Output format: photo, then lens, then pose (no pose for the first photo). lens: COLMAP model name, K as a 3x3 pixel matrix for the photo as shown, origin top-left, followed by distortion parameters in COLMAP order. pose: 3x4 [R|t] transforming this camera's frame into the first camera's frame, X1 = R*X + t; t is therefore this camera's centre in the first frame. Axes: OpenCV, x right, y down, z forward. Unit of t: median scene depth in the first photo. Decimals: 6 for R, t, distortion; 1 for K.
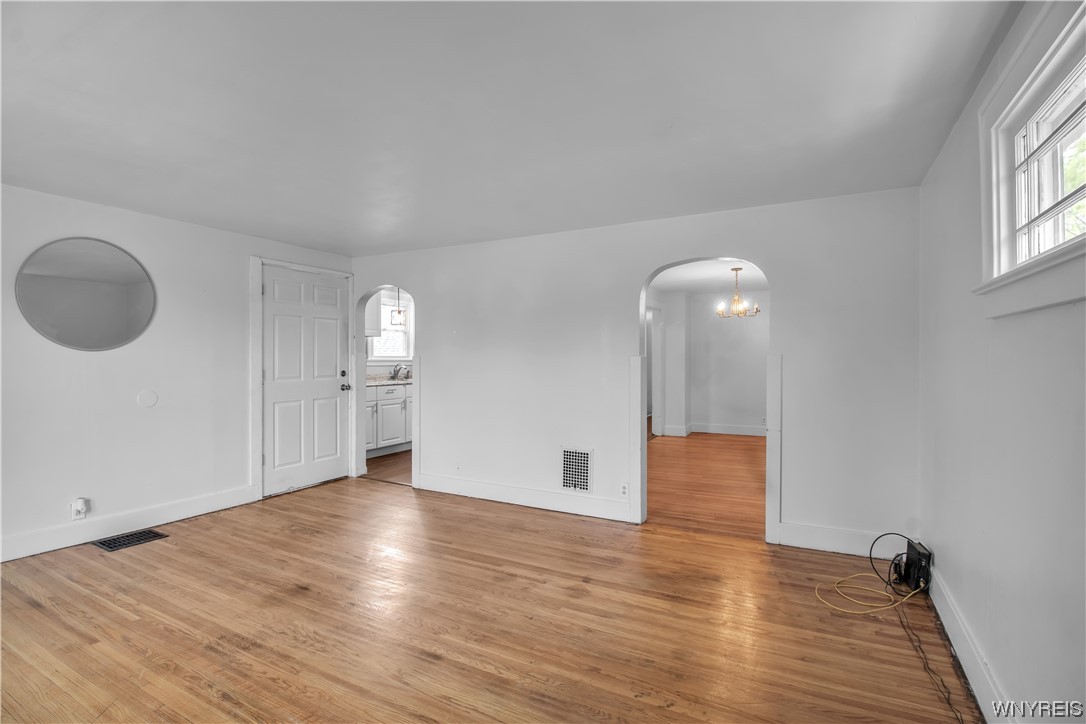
lens RADIAL K [[505.7, 0, 543.7], [0, 505.7, 356.6], [0, 0, 1]] dist [-0.005658, -0.006117]
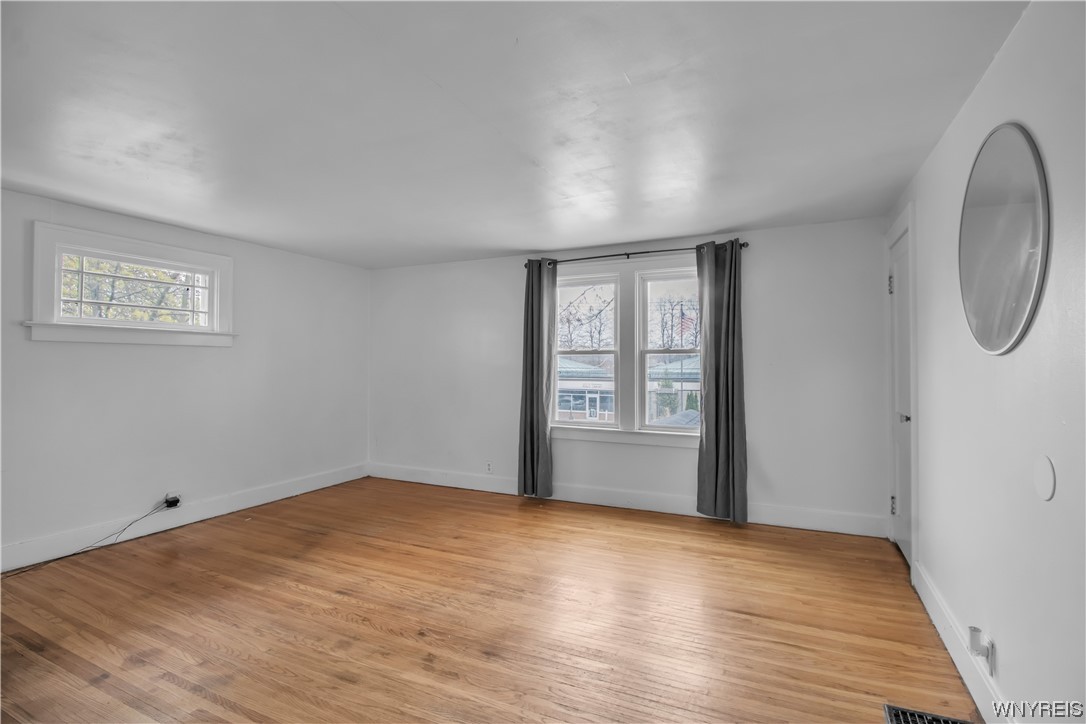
lens RADIAL K [[505.7, 0, 544.9], [0, 505.7, 358.2], [0, 0, 1]] dist [-0.005658, -0.006117]
pose [[-0.998652, 0.000648, -0.051894, -0.636020], [0.001032, 0.999972, -0.007361, -0.000726], [0.051888, -0.007405, -0.998625, 2.198401]]
